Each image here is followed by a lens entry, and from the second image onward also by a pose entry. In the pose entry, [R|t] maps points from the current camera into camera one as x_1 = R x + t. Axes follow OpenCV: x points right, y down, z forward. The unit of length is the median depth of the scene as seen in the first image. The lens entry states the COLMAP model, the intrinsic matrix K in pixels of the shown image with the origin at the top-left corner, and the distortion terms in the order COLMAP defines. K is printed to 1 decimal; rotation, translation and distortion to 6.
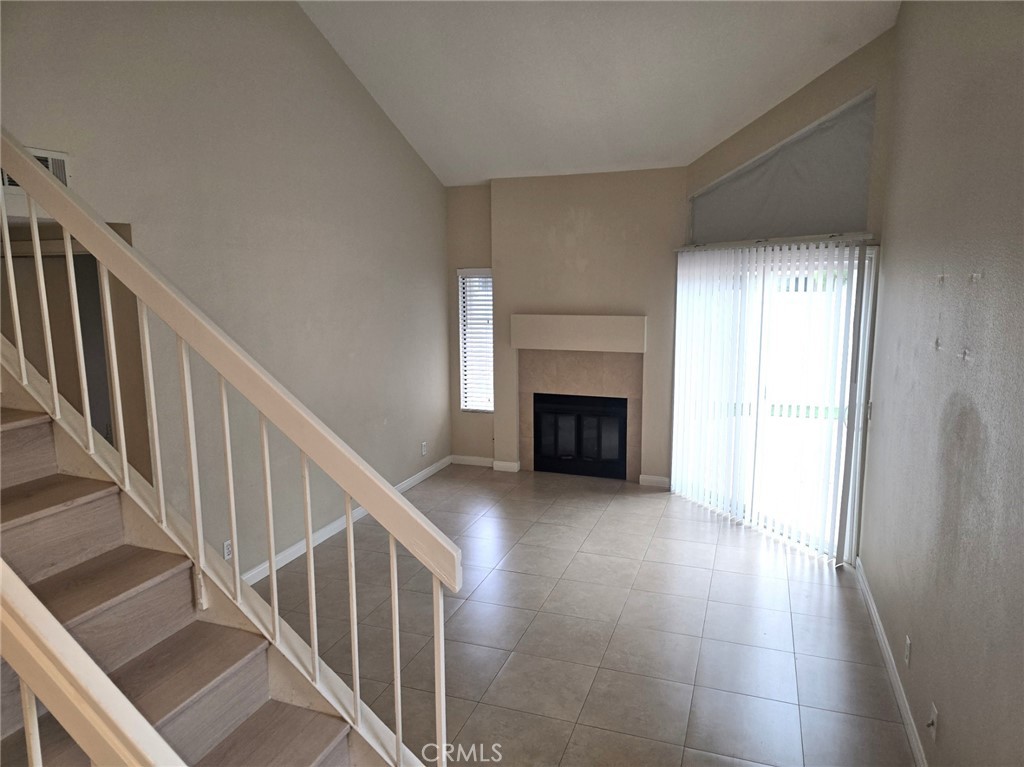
lens RADIAL K [[672.1, 0, 512.3], [0, 672.1, 385.3], [0, 0, 1]] dist [0.045042, -0.046716]
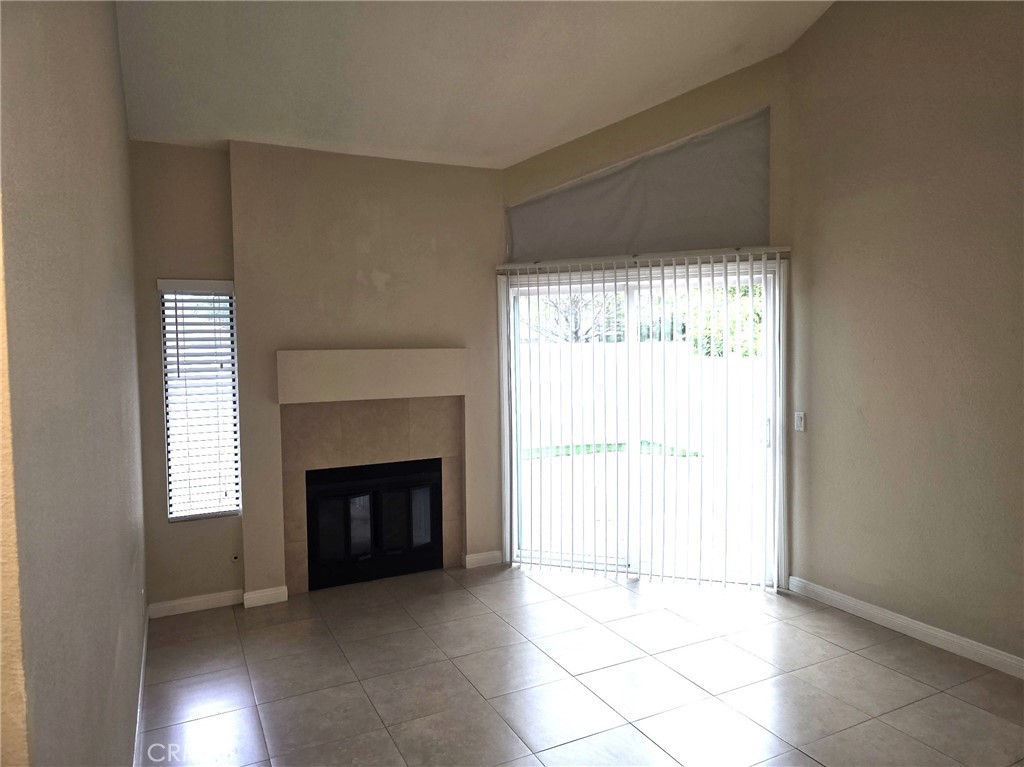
lens RADIAL K [[672.1, 0, 517.6], [0, 672.1, 377.9], [0, 0, 1]] dist [0.045042, -0.046716]
pose [[0.690795, -0.038788, 0.722009, -0.311594], [0.127486, 0.989450, -0.068818, -0.006649], [-0.711723, 0.139586, 0.688452, 0.399321]]
